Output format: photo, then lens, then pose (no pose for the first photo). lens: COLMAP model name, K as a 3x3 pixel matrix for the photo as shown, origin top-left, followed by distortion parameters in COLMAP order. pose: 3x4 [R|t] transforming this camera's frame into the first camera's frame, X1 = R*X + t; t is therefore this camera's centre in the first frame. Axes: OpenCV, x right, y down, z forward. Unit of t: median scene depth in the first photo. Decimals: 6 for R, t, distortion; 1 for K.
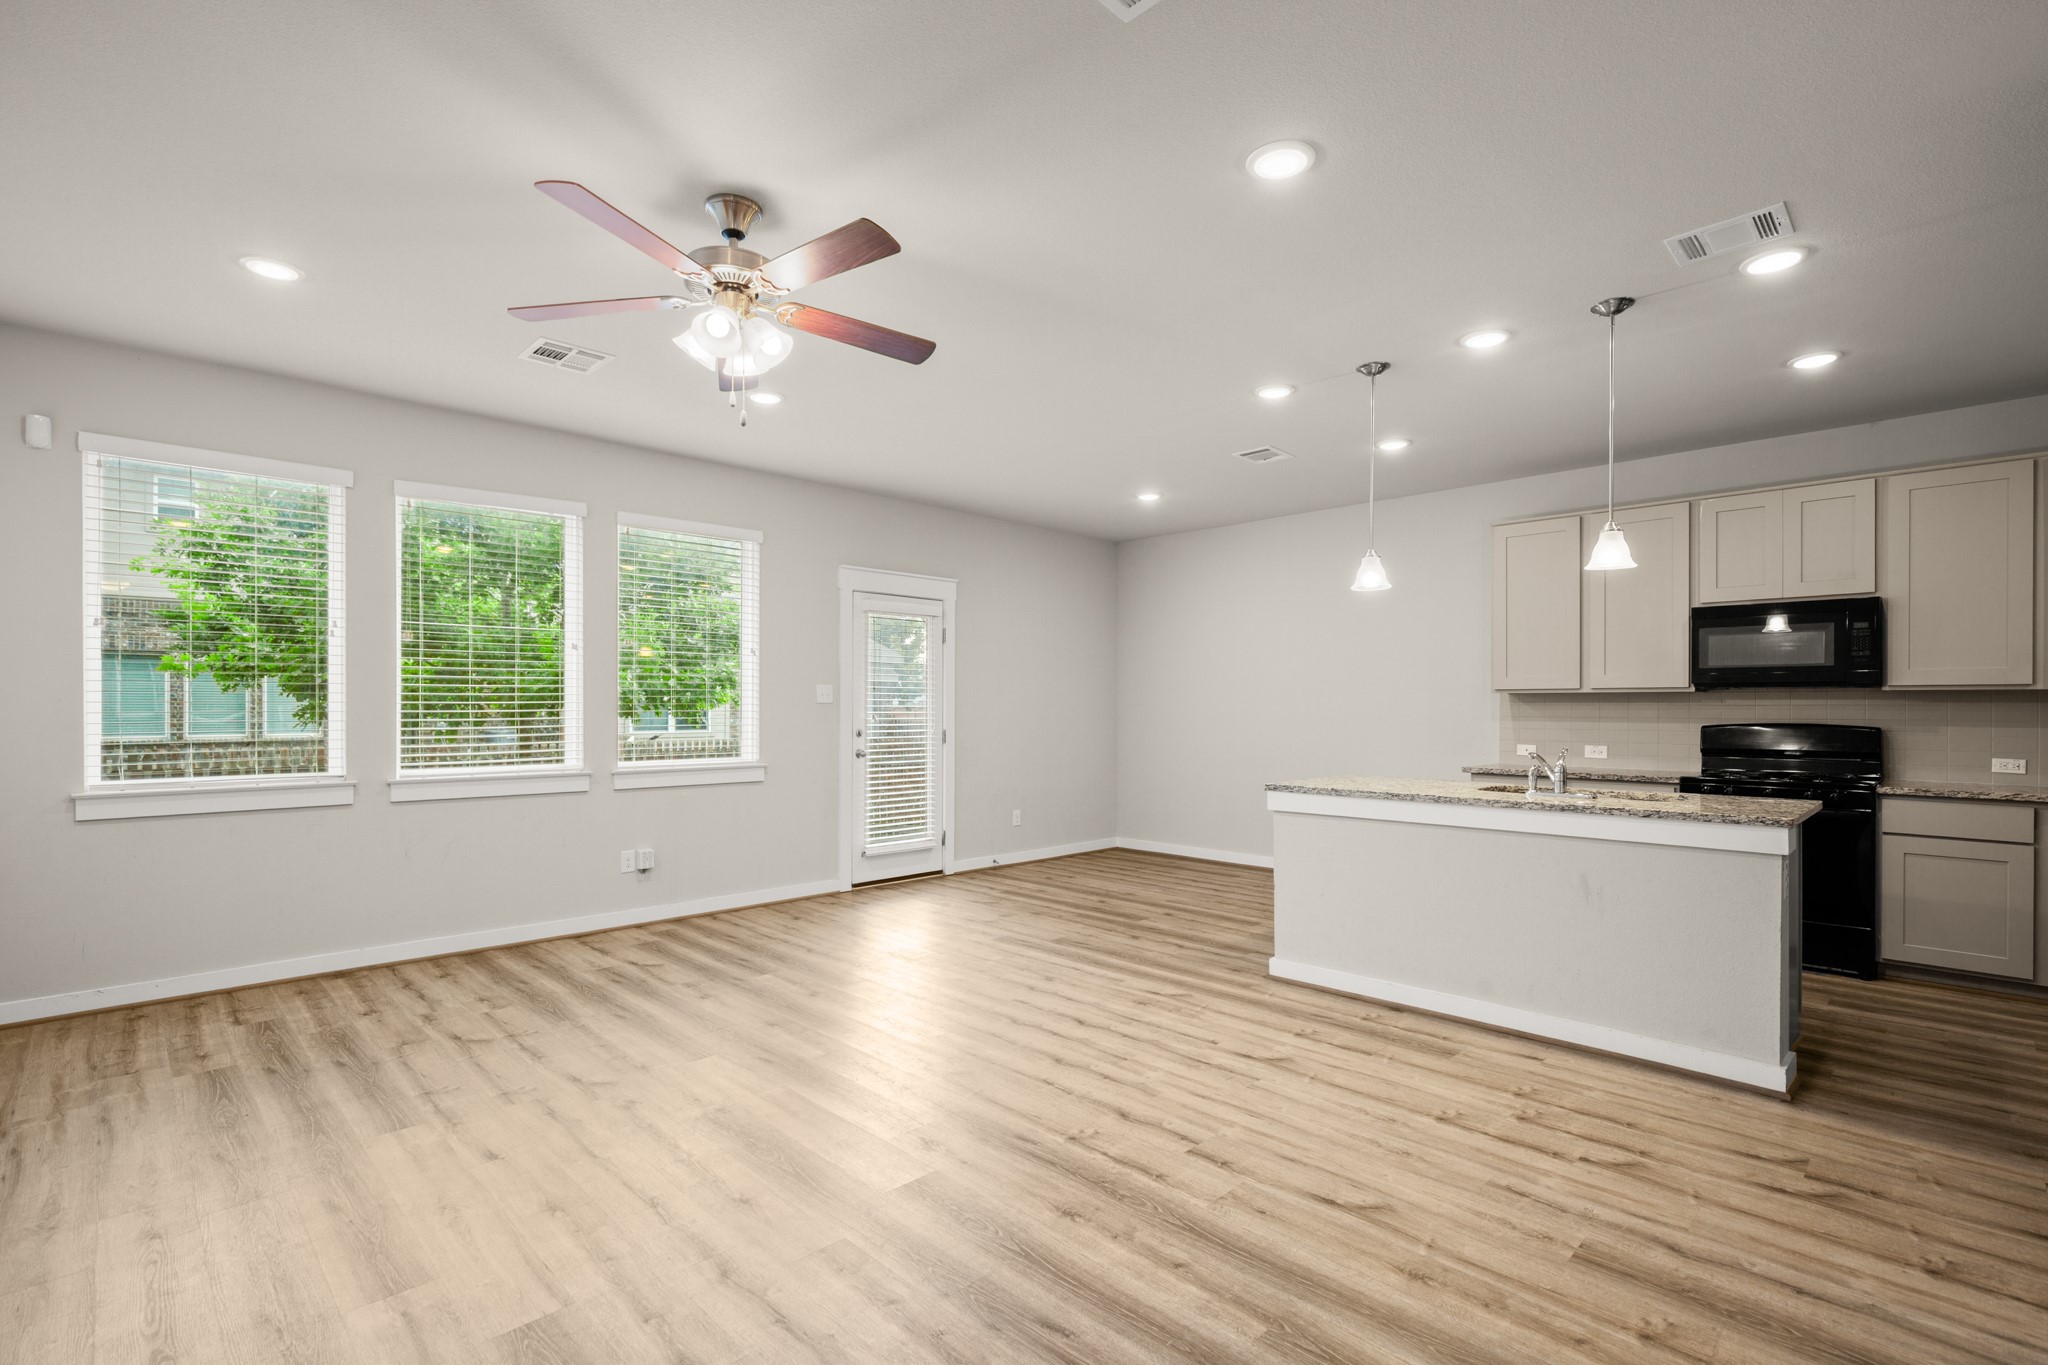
lens RADIAL K [[935.0, 0, 1037.7], [0, 935.0, 707.7], [0, 0, 1]] dist [0.001132, 0.000354]
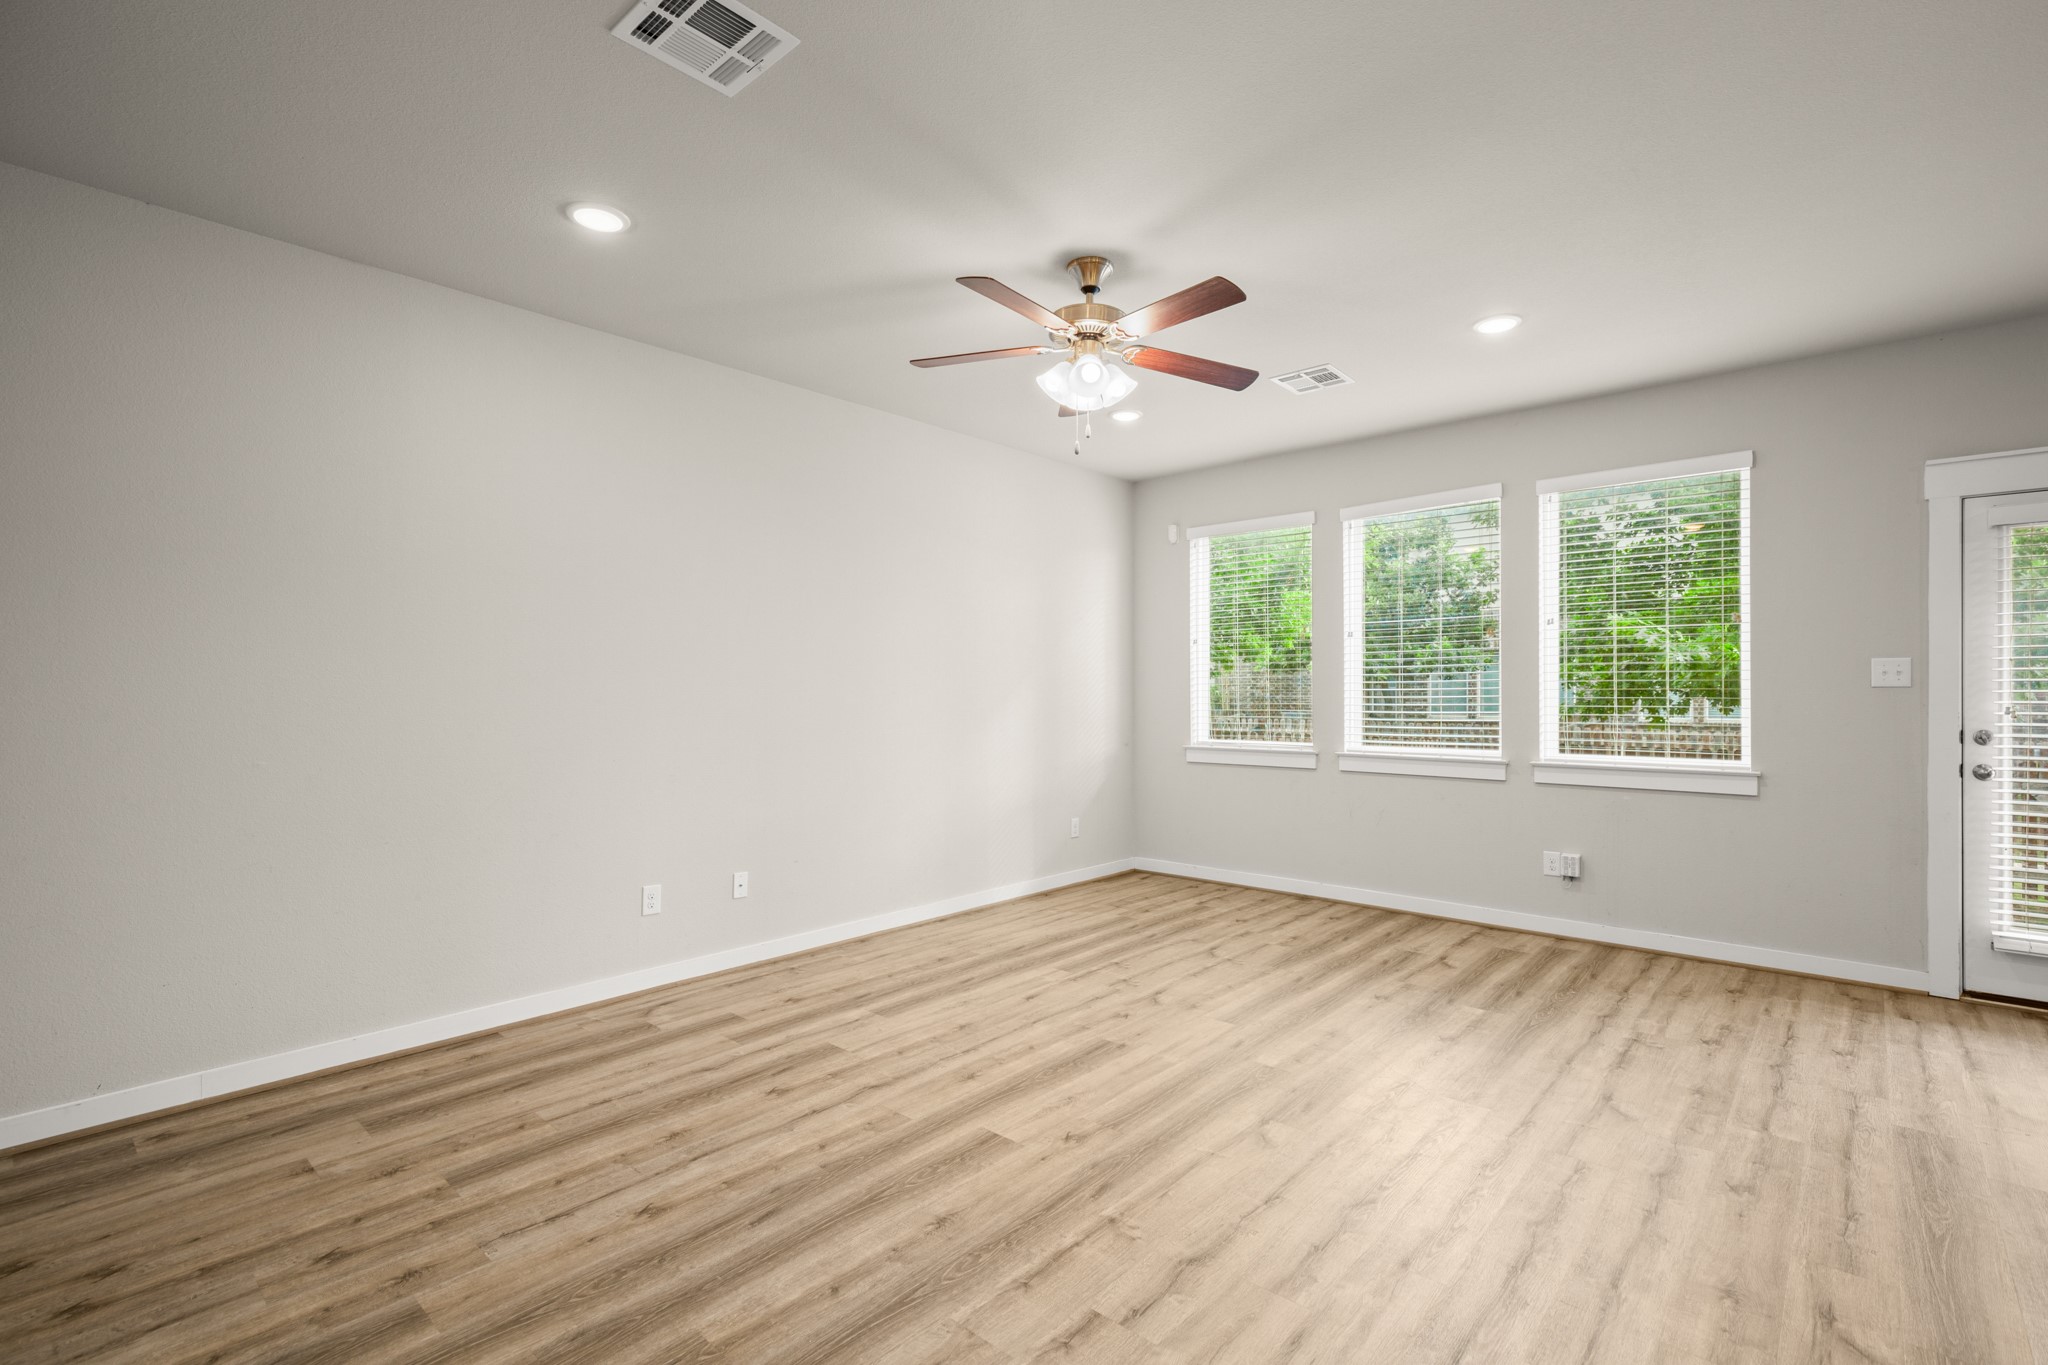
lens RADIAL K [[935.0, 0, 1041.8], [0, 935.0, 688.8], [0, 0, 1]] dist [0.001132, 0.000354]
pose [[0.058675, -0.005968, -0.998259, 0.598755], [-0.000082, 0.999982, -0.005983, 0.001168], [0.998277, 0.000433, 0.058673, 0.626394]]
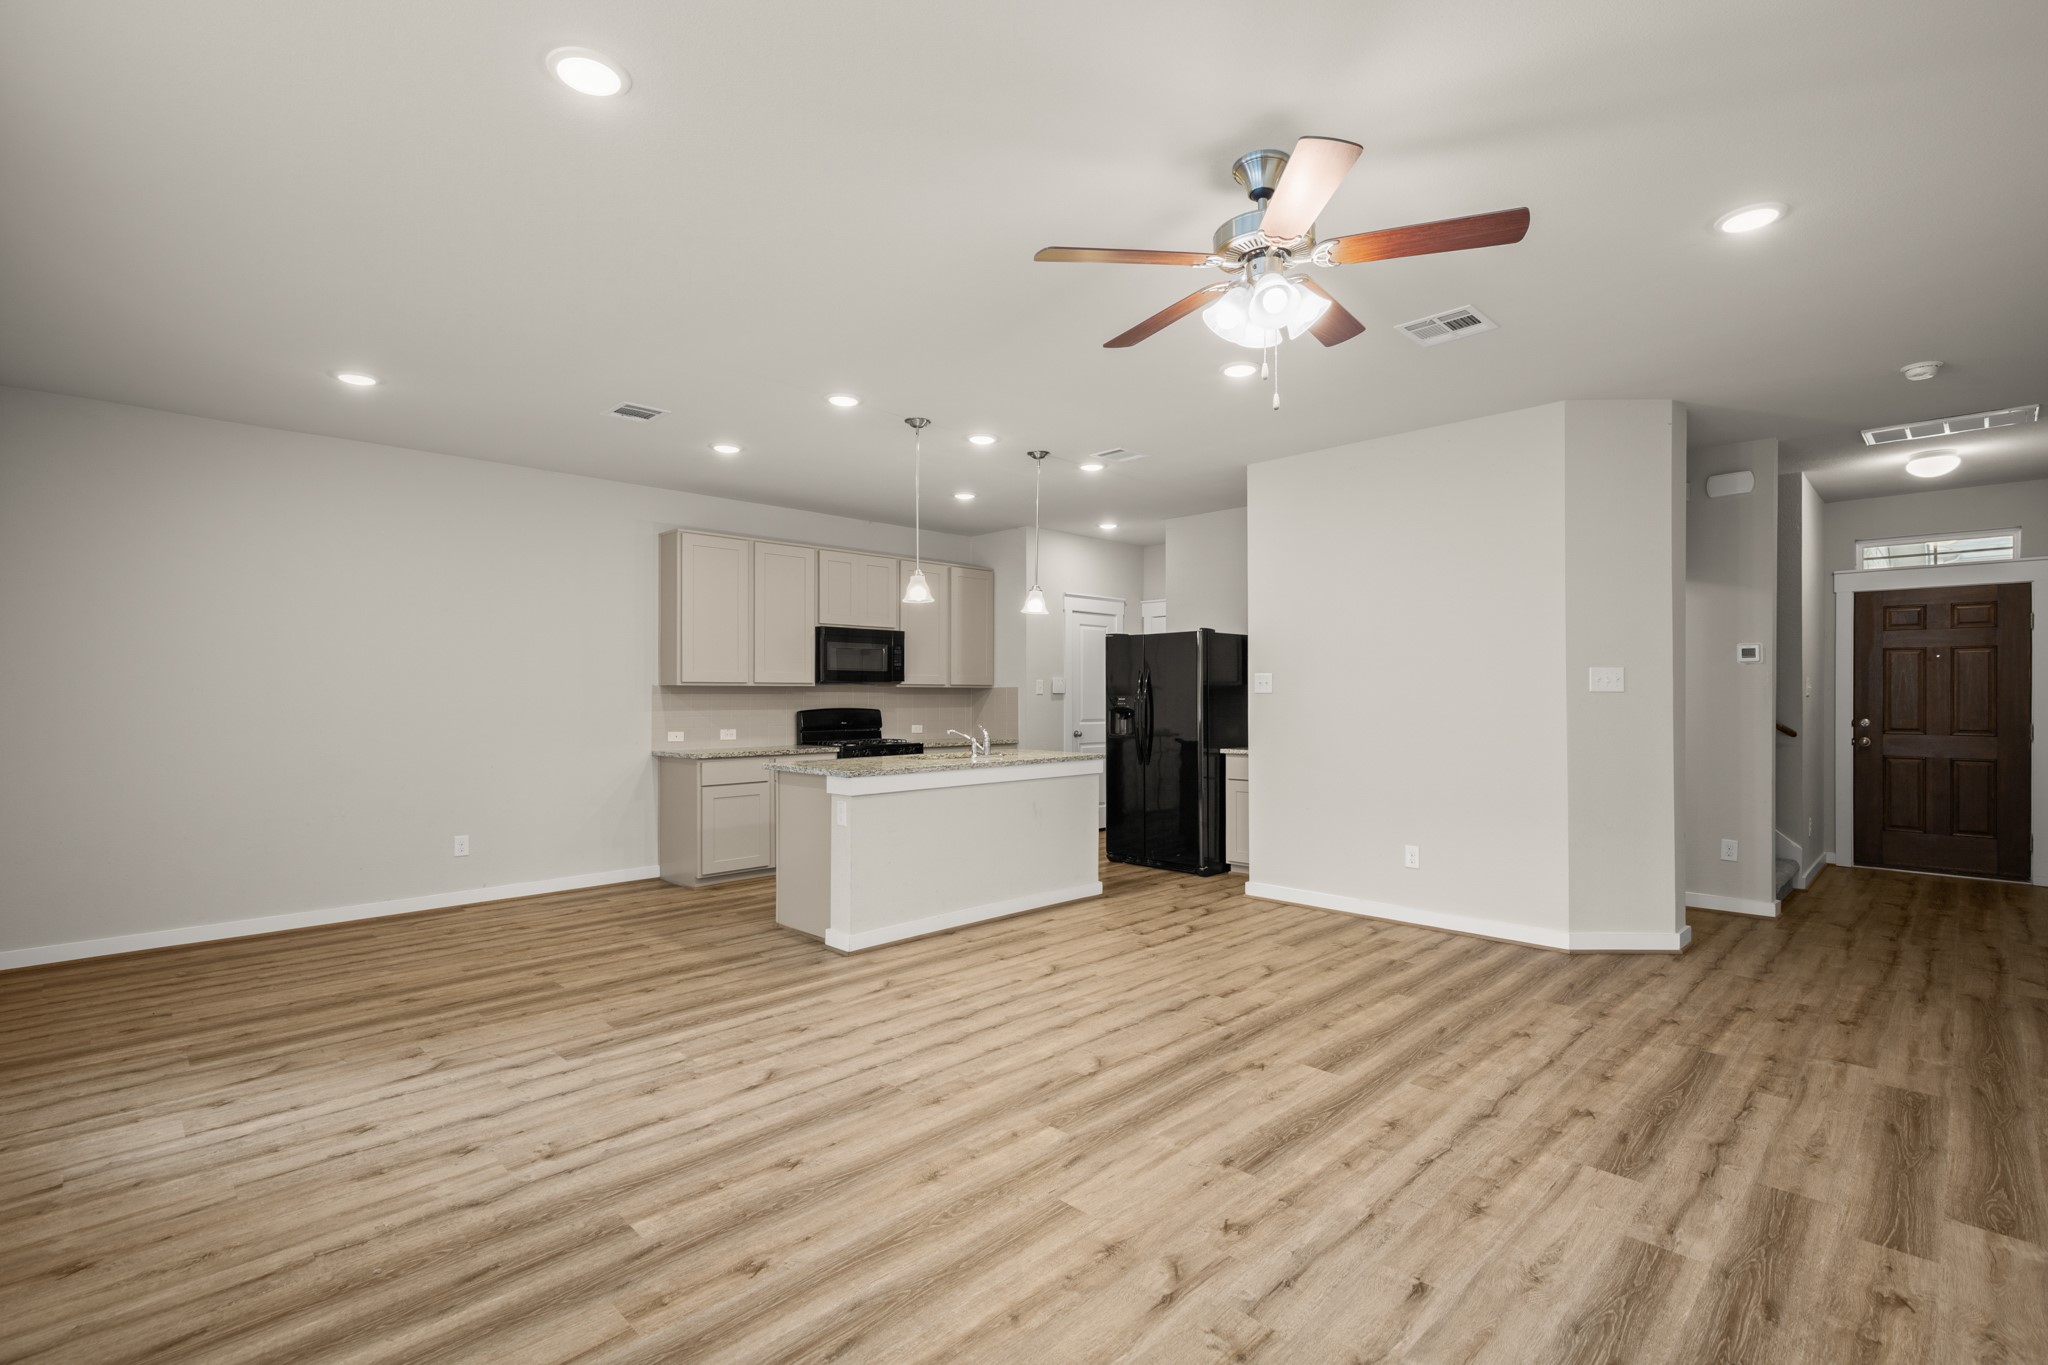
lens RADIAL K [[935.0, 0, 1038.4], [0, 935.0, 691.0], [0, 0, 1]] dist [0.001132, 0.000354]
pose [[0.003057, 0.005393, 0.999981, -0.906261], [0.003427, 0.999980, -0.005404, -0.002849], [-0.999989, 0.003444, 0.003039, 0.878407]]
